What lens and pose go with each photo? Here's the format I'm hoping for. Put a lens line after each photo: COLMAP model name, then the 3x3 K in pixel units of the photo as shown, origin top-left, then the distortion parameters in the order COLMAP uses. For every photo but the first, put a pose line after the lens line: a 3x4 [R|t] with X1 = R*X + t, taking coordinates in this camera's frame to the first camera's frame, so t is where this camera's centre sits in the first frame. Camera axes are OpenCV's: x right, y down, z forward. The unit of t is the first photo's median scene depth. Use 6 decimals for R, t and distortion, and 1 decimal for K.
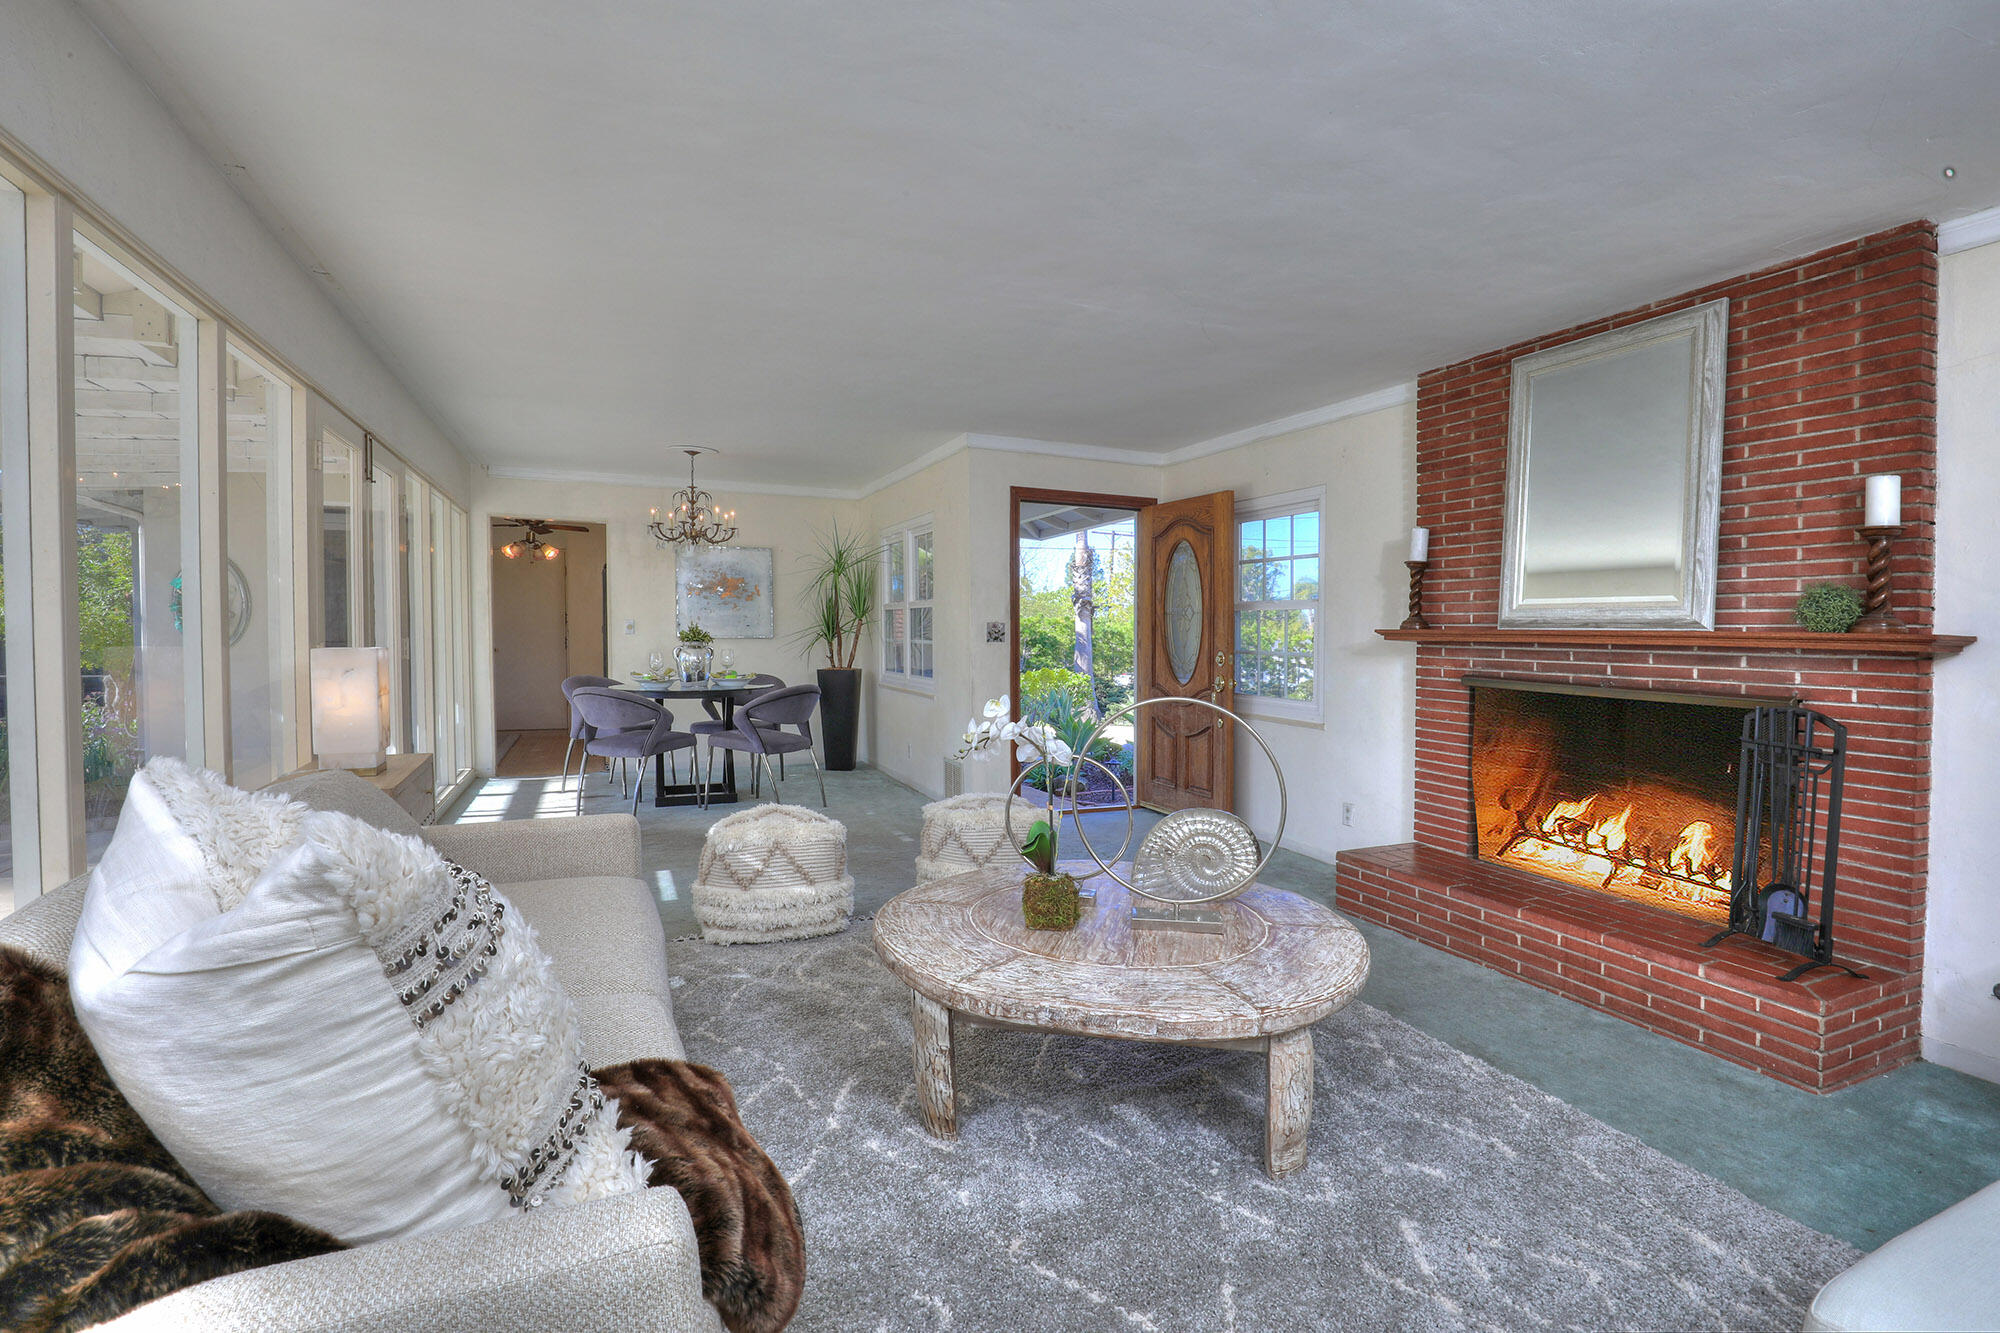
lens RADIAL K [[916.4, 0, 1025.5], [0, 916.4, 664.9], [0, 0, 1]] dist [-0.030907, 0.000593]
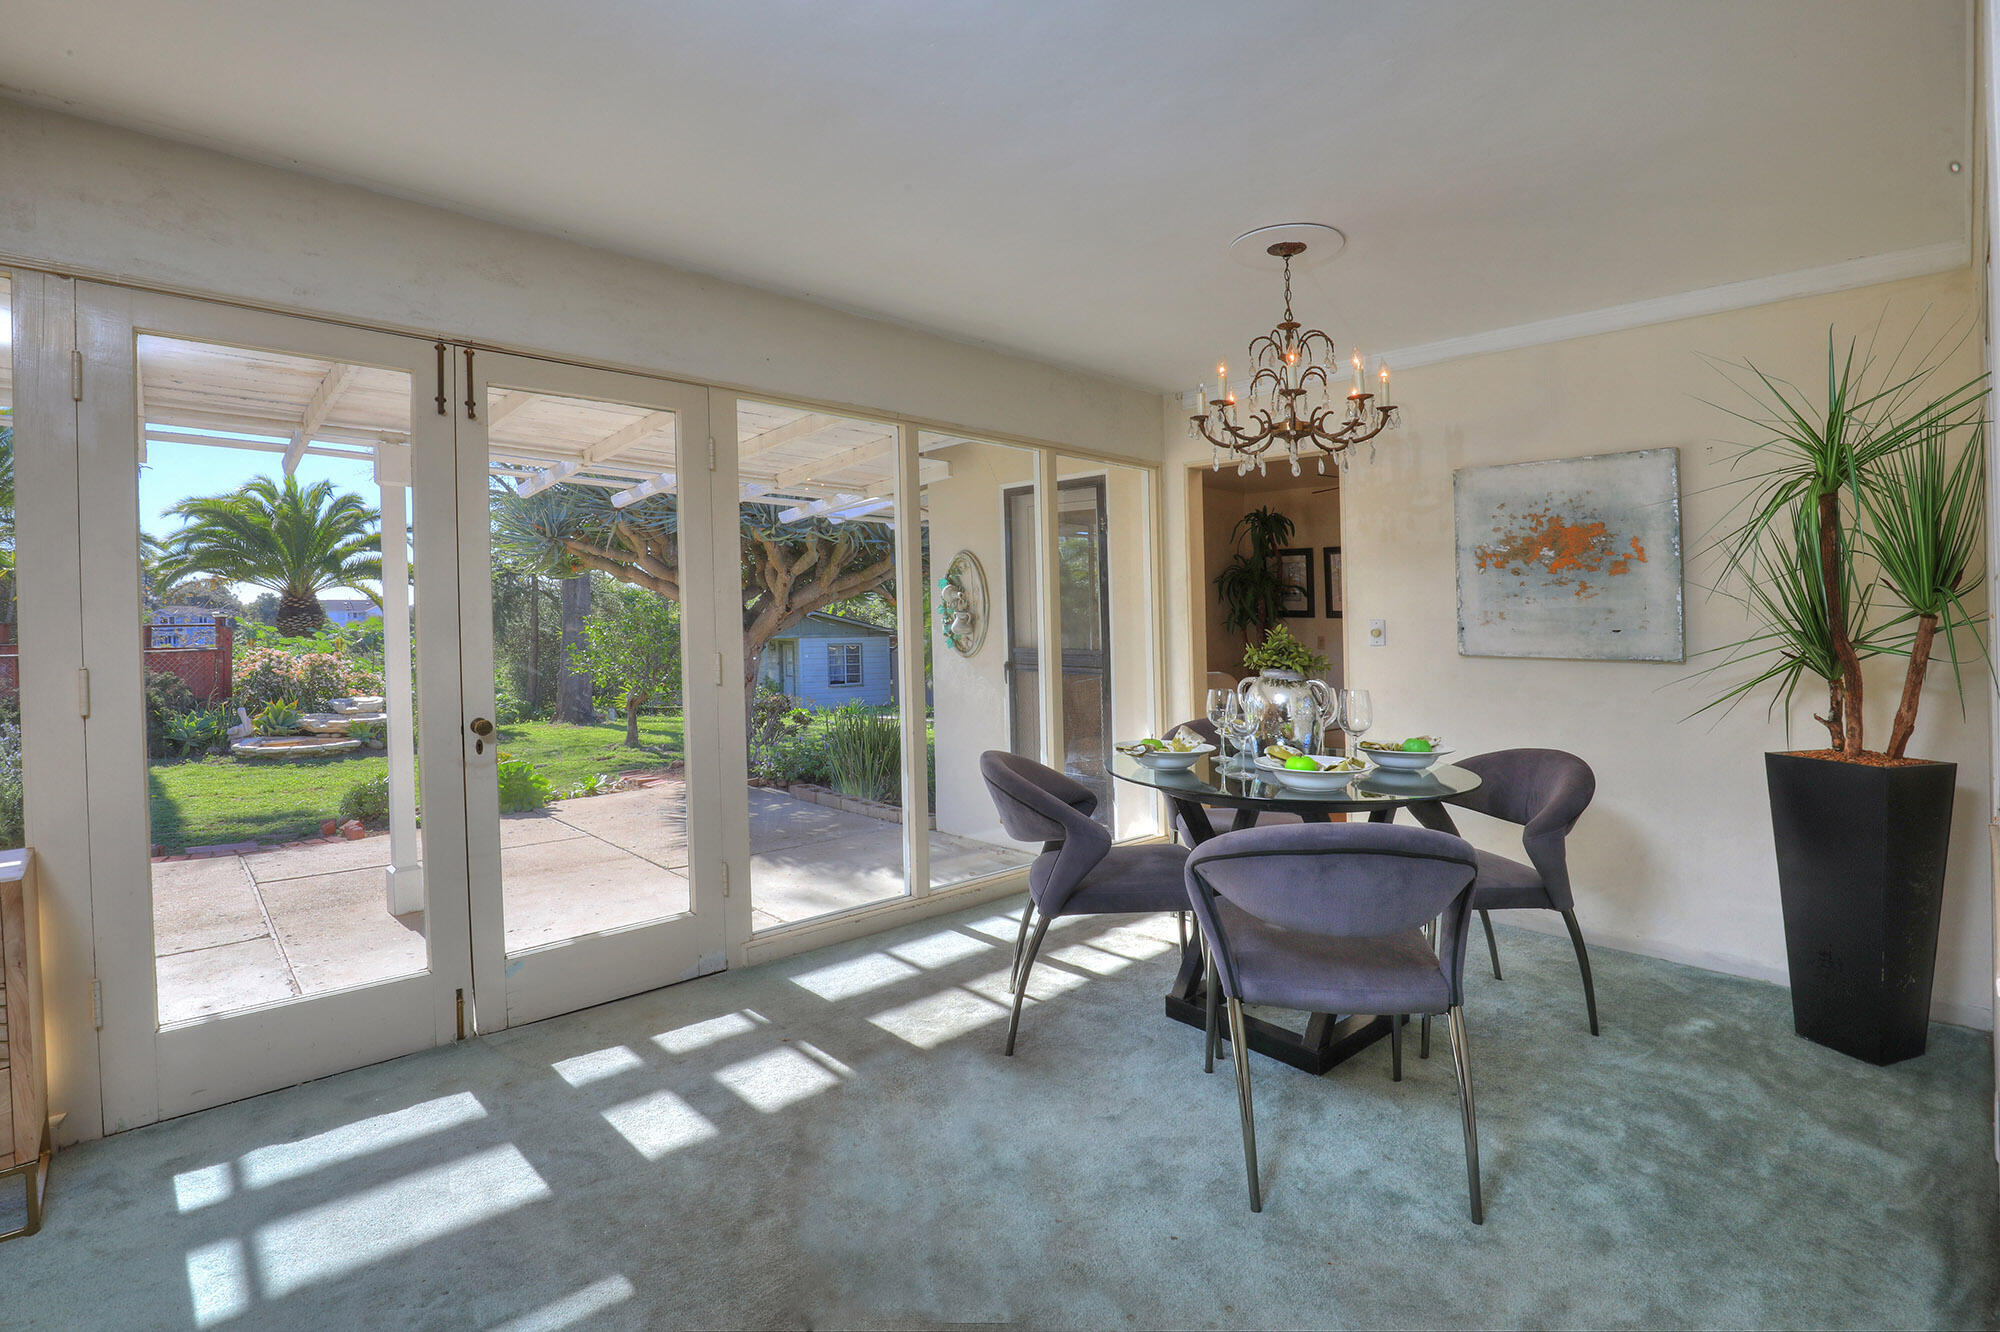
lens RADIAL K [[958.8, 0, 1034.1], [0, 958.8, 616.3], [0, 0, 1]] dist [-0.003220, -0.000458]
pose [[0.366406, -0.010367, -0.930397, 0.024983], [-0.034234, 0.999111, -0.024615, -0.034803], [0.929825, 0.040871, 0.365725, 0.679063]]
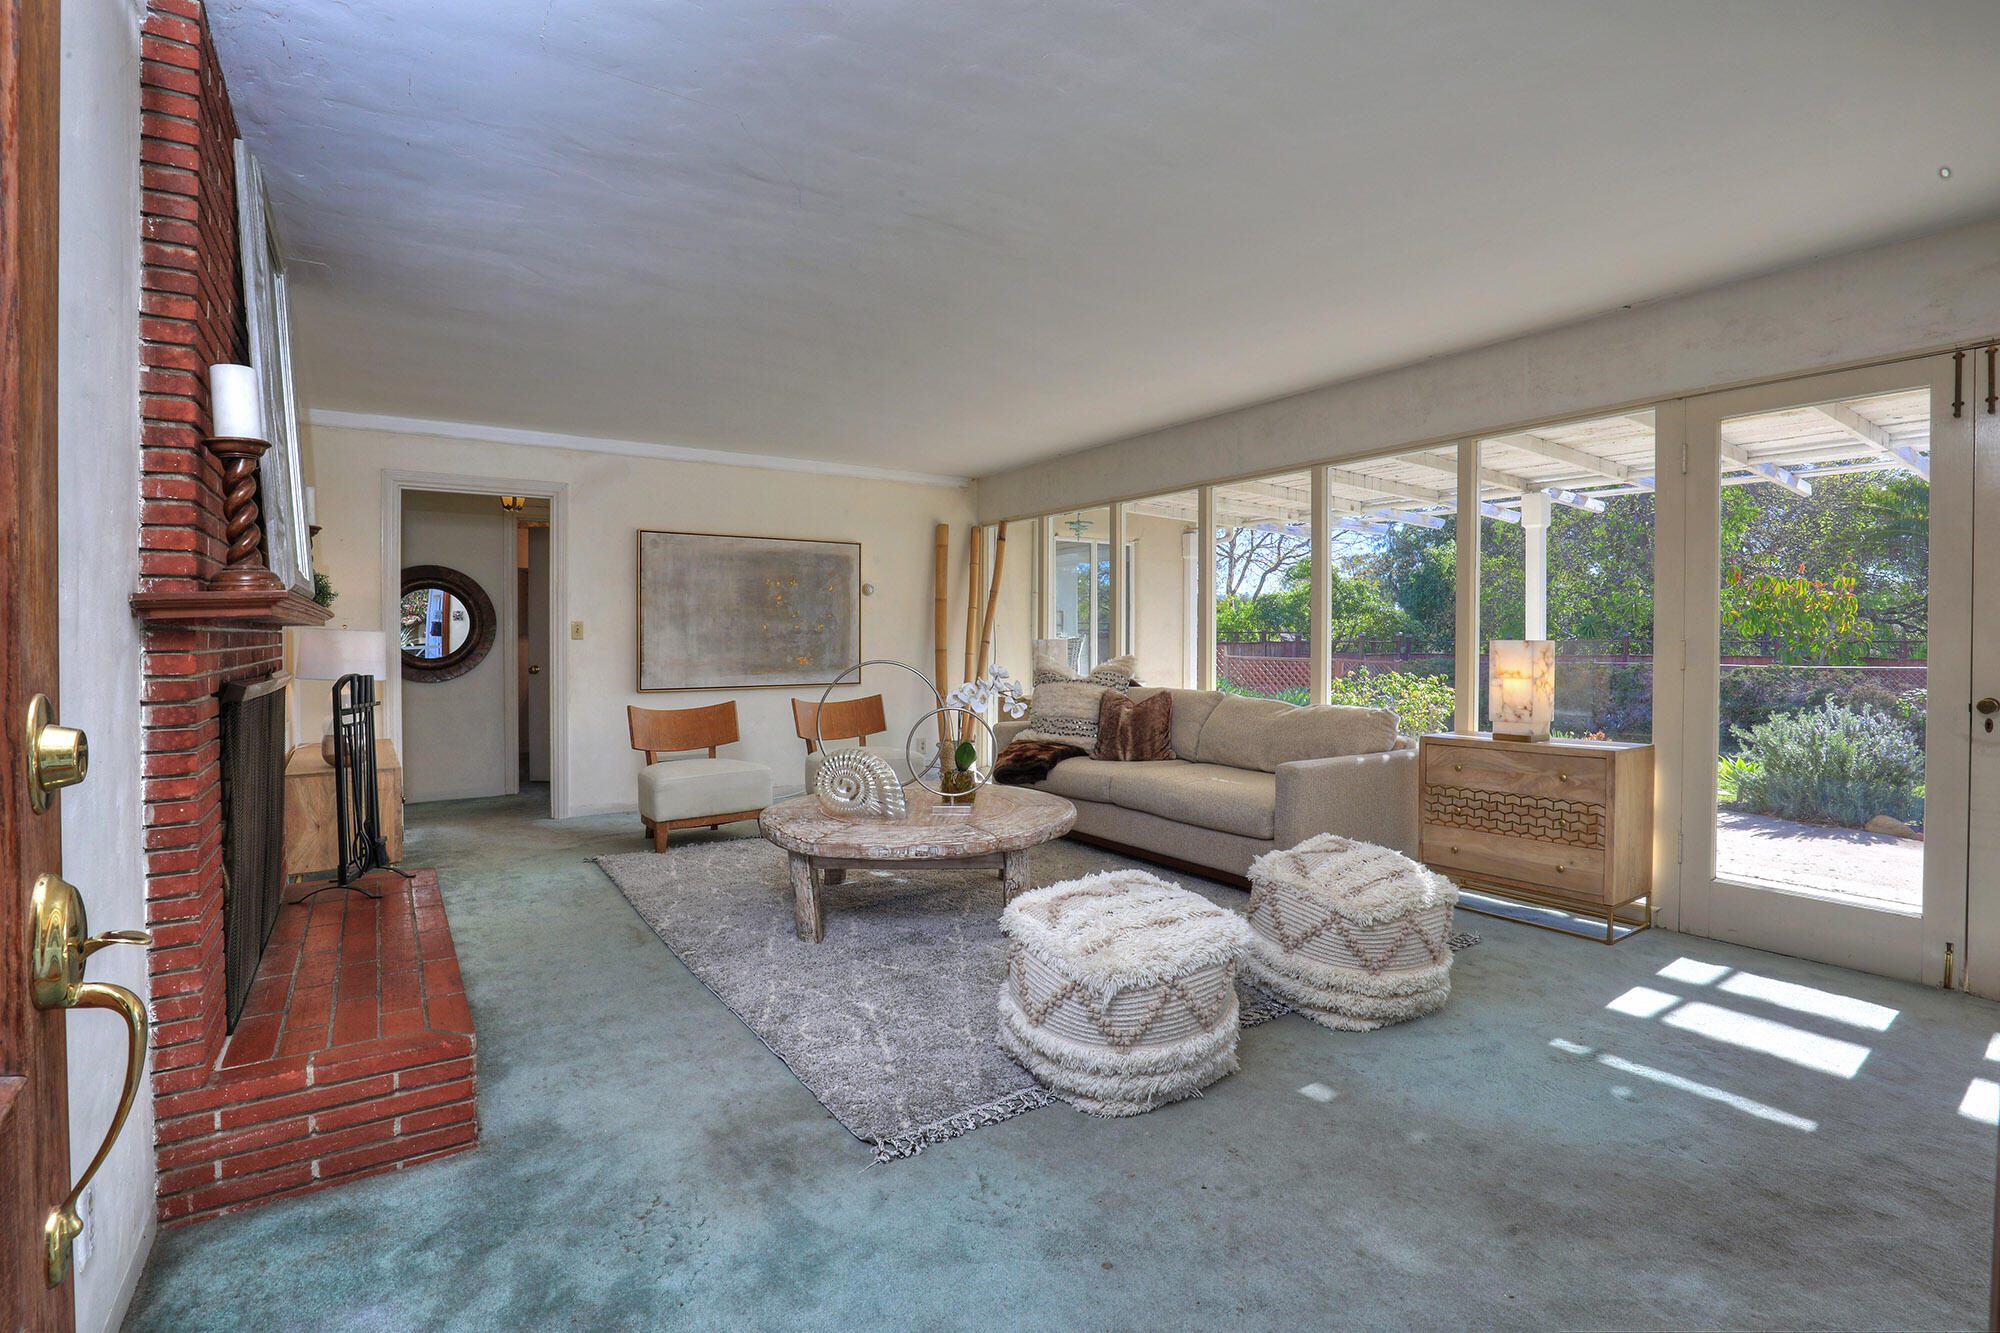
lens RADIAL K [[916.4, 0, 1025.5], [0, 916.4, 664.9], [0, 0, 1]] dist [-0.030907, 0.000593]
pose [[-0.977144, -0.006288, -0.212487, 0.062878], [-0.020287, 0.997759, 0.063767, -0.025009], [0.211610, 0.066620, -0.975081, 0.904439]]
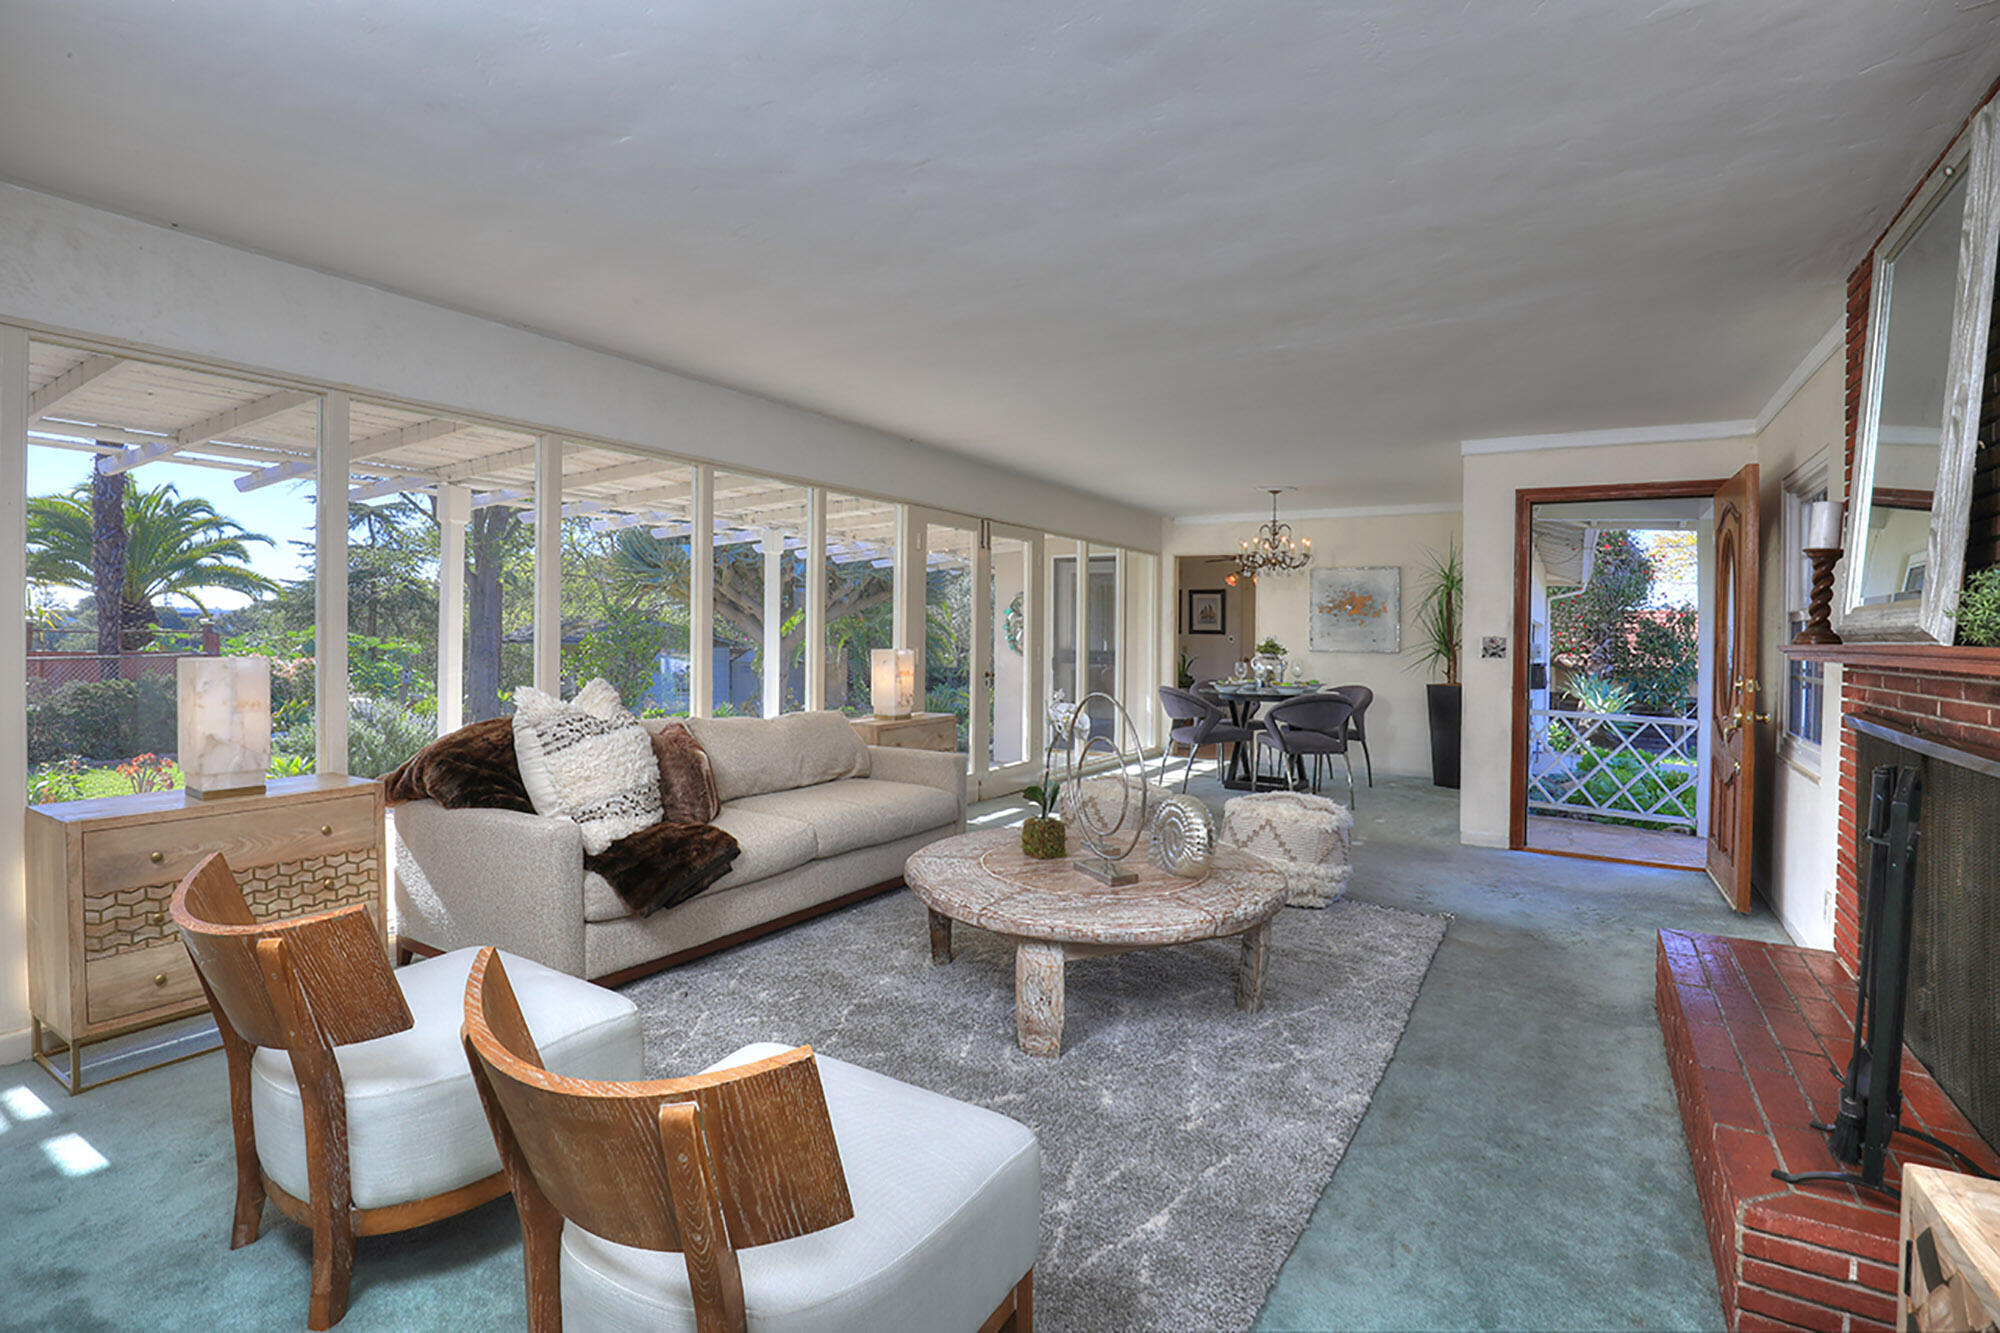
lens RADIAL K [[916.4, 0, 1025.5], [0, 916.4, 664.9], [0, 0, 1]] dist [-0.030907, 0.000593]
pose [[0.585096, 0.024012, -0.810609, 0.379743], [-0.039383, 0.999223, 0.001172, 0.000063], [0.810007, 0.031238, 0.585587, 0.058666]]
